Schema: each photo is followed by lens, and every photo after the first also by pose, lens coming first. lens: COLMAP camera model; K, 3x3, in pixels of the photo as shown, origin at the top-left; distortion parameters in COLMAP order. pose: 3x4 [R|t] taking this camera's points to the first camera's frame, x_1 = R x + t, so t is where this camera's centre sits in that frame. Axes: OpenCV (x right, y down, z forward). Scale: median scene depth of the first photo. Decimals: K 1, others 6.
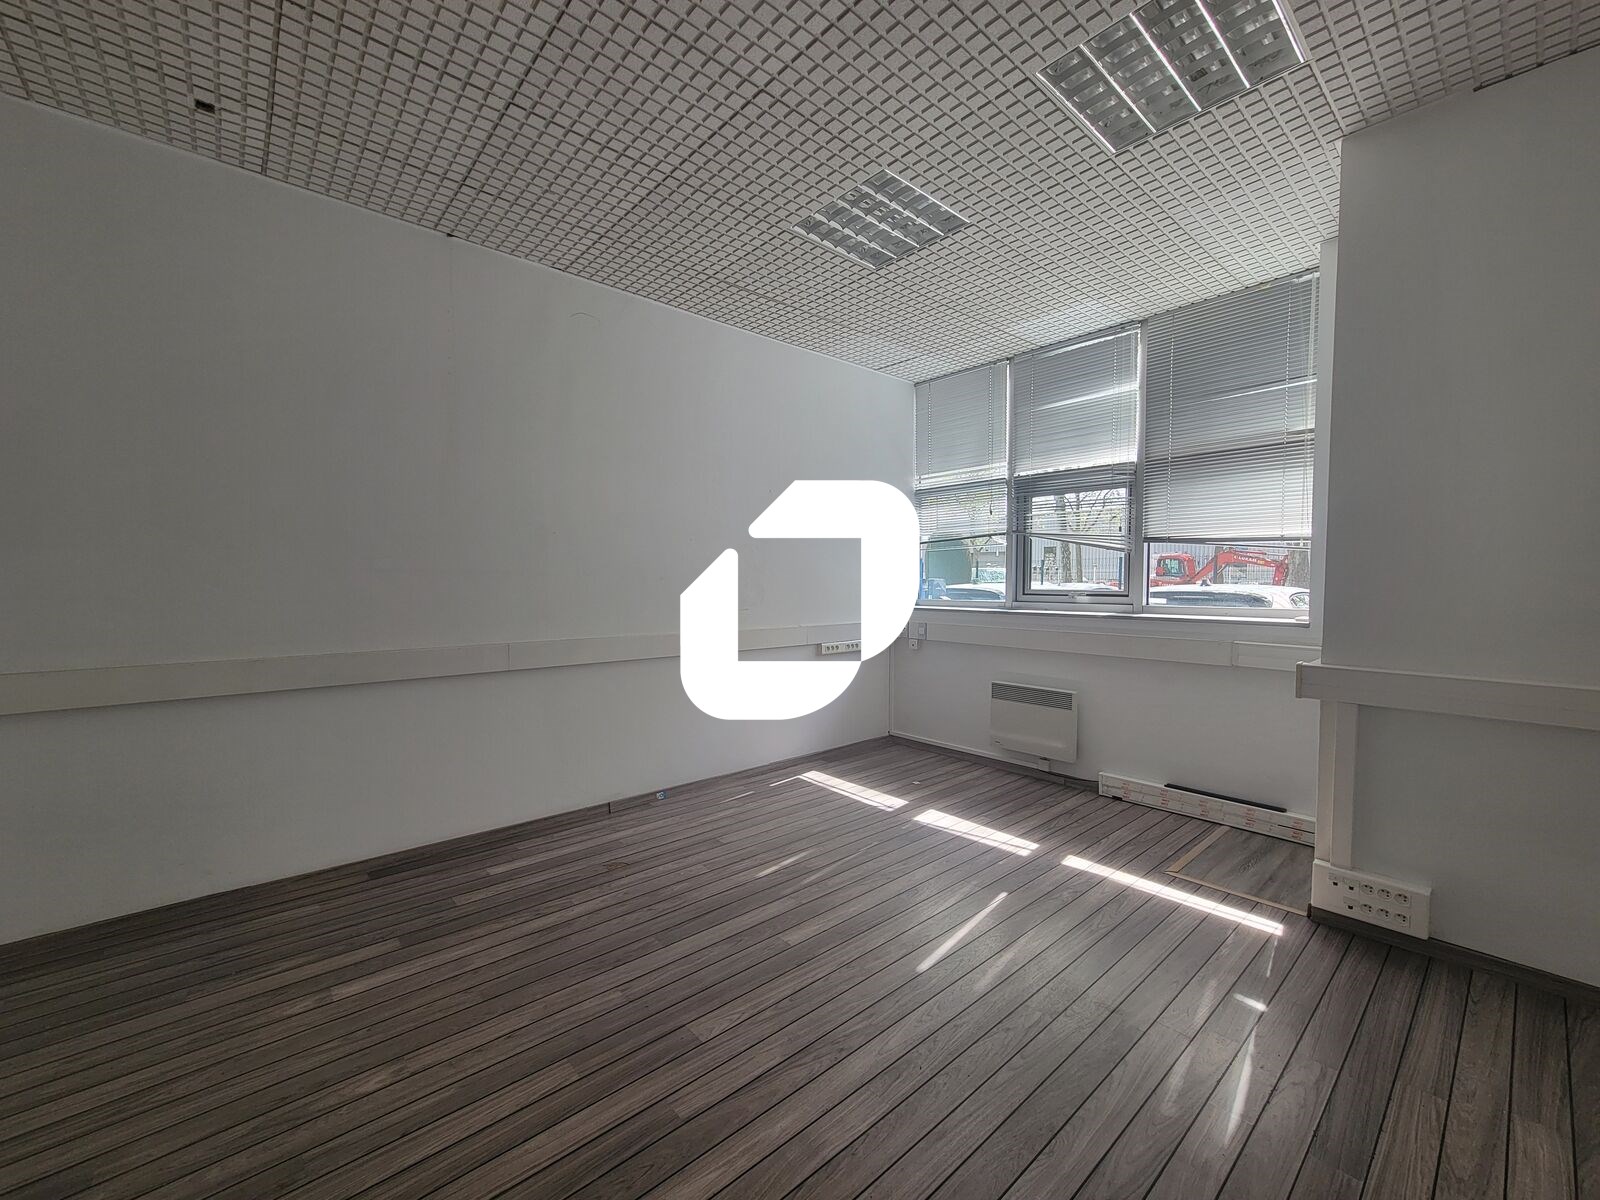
lens RADIAL K [[650.4, 0, 799.4], [0, 650.4, 609.4], [0, 0, 1]] dist [0.001053, 0.000166]
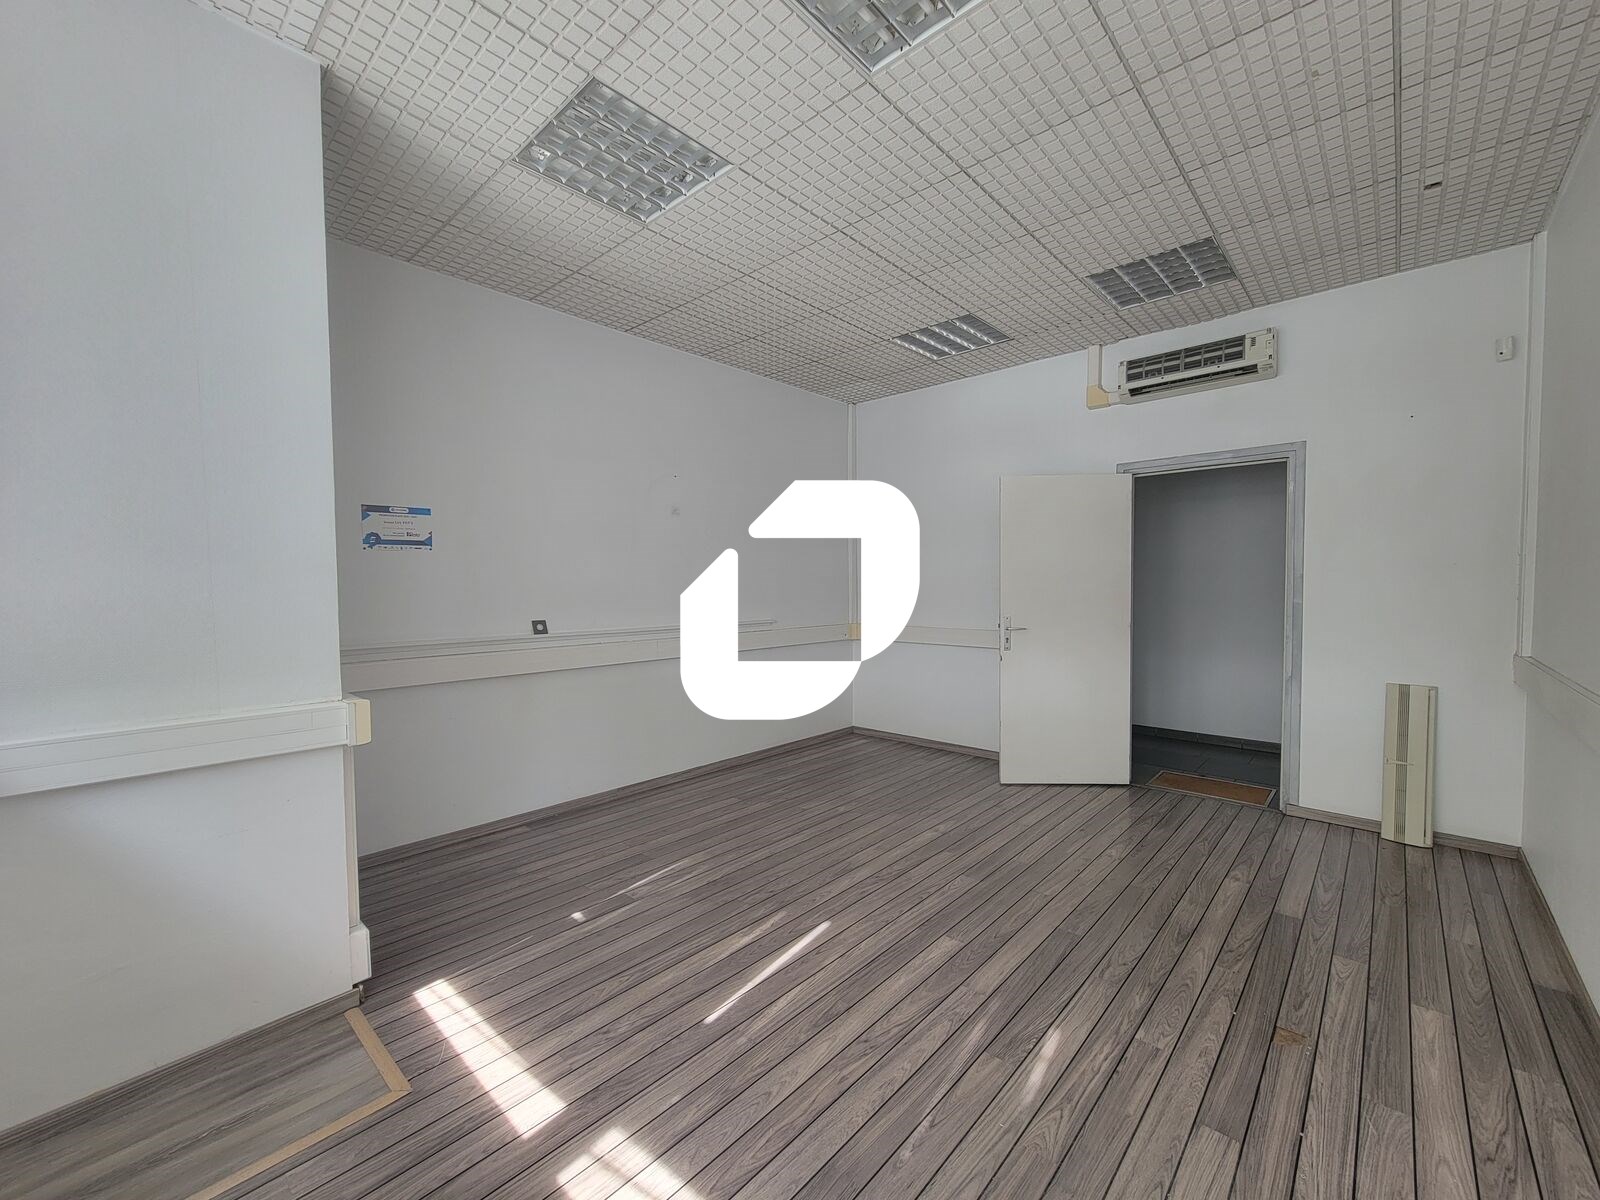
lens RADIAL K [[650.4, 0, 799.4], [0, 650.4, 609.4], [0, 0, 1]] dist [0.001053, 0.000166]
pose [[-0.993990, 0.011002, -0.108920, 0.300302], [0.002104, 0.996674, 0.081469, -0.092640], [0.109454, 0.080750, -0.990706, 1.779623]]
